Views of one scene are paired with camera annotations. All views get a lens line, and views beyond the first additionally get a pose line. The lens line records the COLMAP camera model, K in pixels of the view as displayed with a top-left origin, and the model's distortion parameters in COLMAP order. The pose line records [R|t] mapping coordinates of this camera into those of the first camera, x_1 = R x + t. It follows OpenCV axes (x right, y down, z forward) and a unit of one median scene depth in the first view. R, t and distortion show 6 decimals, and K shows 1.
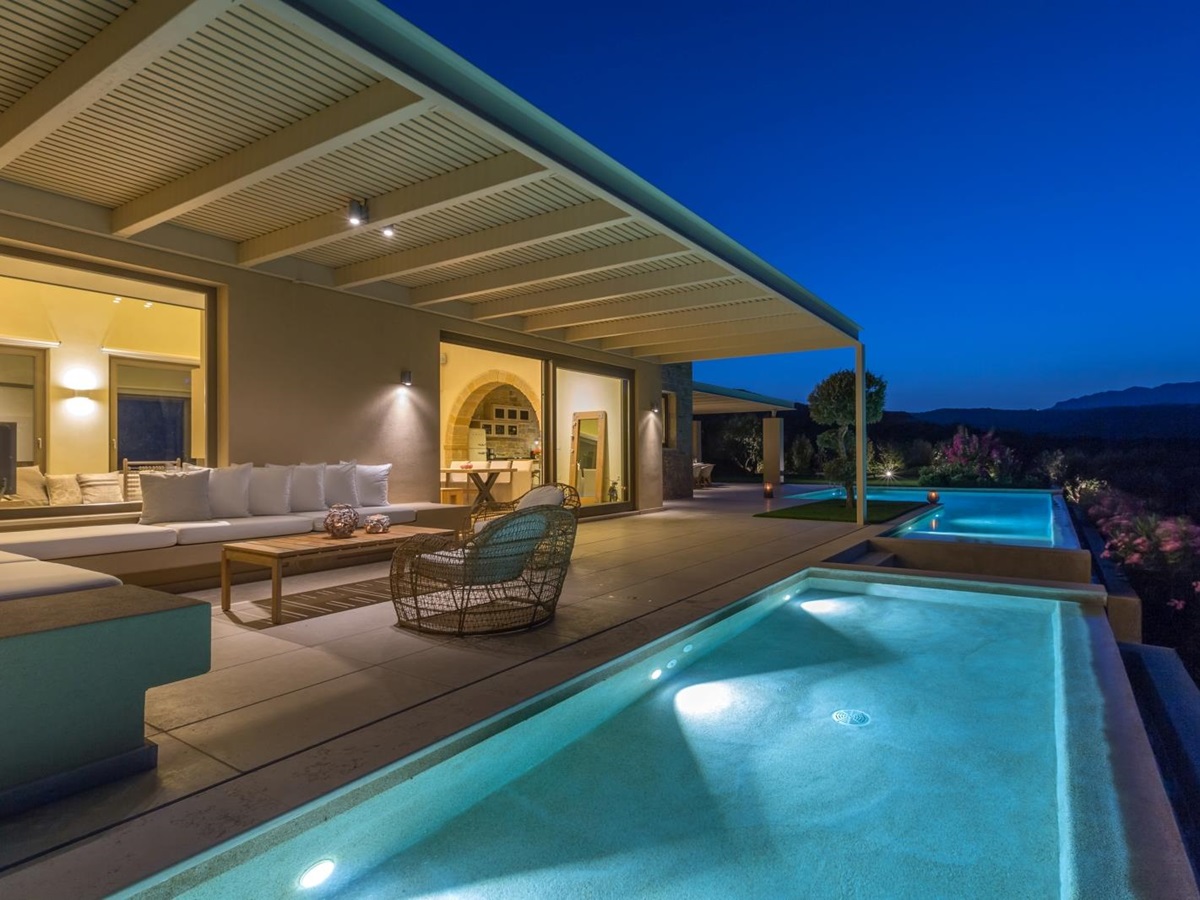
lens RADIAL K [[685.2, 0, 600.0], [0, 685.2, 450.0], [0, 0, 1]] dist [-0.004294, -0.001222]
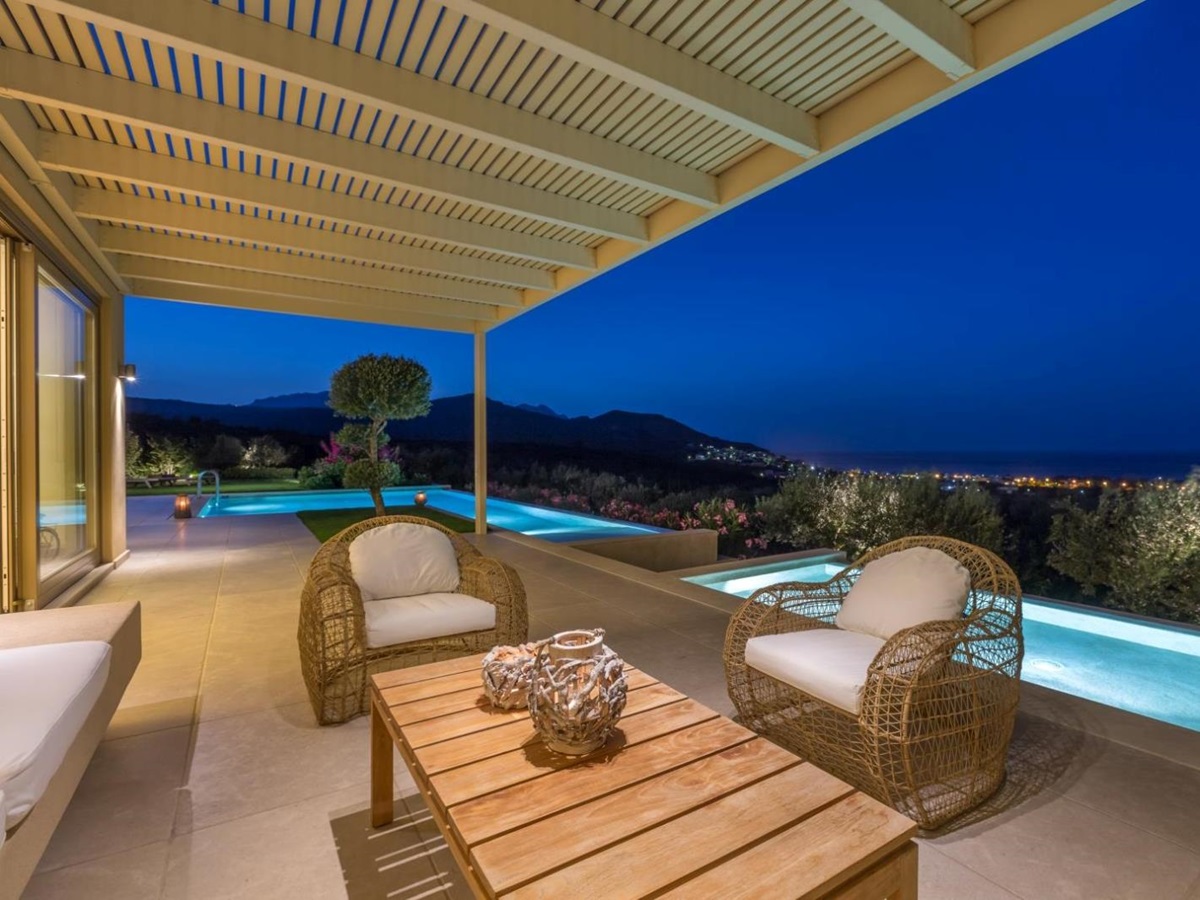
lens RADIAL K [[685.2, 0, 600.0], [0, 685.2, 450.0], [0, 0, 1]] dist [-0.004294, -0.001222]
pose [[0.229910, 0.001276, 0.973211, -0.280338], [-0.009658, 0.999953, 0.000970, -0.002158], [-0.973164, -0.009622, 0.229911, 0.394023]]
